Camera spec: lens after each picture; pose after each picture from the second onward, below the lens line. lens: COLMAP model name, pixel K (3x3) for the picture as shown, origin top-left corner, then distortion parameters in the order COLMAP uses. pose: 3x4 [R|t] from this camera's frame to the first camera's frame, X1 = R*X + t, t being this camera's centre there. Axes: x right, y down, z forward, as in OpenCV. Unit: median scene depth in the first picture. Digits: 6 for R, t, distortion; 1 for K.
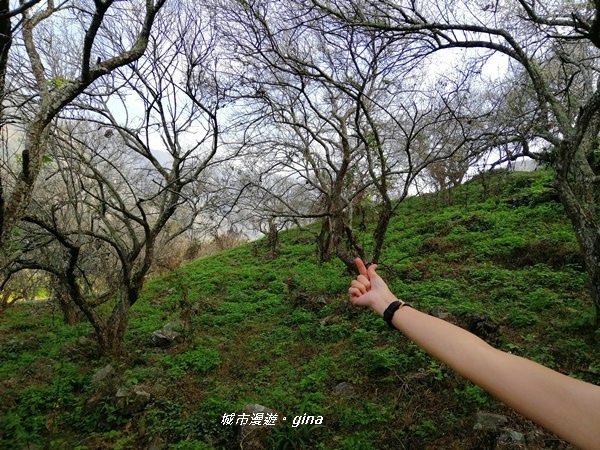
lens RADIAL K [[448.9, 0, 308.4], [0, 448.9, 228.9], [0, 0, 1]] dist [0.043325, -0.097507]
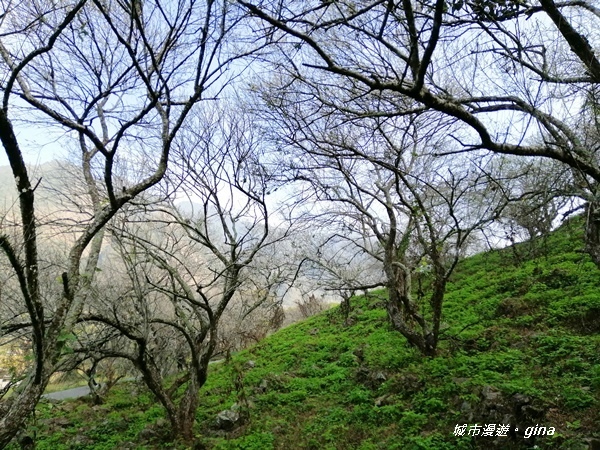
lens RADIAL K [[452.4, 0, 308.7], [0, 452.4, 224.6], [0, 0, 1]] dist [0.058514, -0.107728]
pose [[0.973961, -0.101085, -0.202932, 0.112048], [0.072667, 0.987064, -0.142917, -0.034895], [0.214754, 0.124449, 0.968707, -0.021701]]
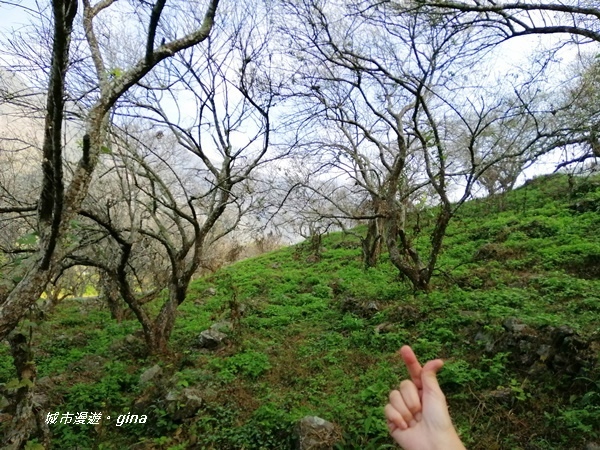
lens RADIAL K [[441.9, 0, 300.0], [0, 441.9, 225.0], [0, 0, 1]] dist [0.072488, -0.141708]
pose [[0.995328, 0.016966, -0.095053, -0.039304], [-0.019100, 0.999585, -0.021580, 0.010970], [0.094648, 0.023294, 0.995238, 0.049473]]
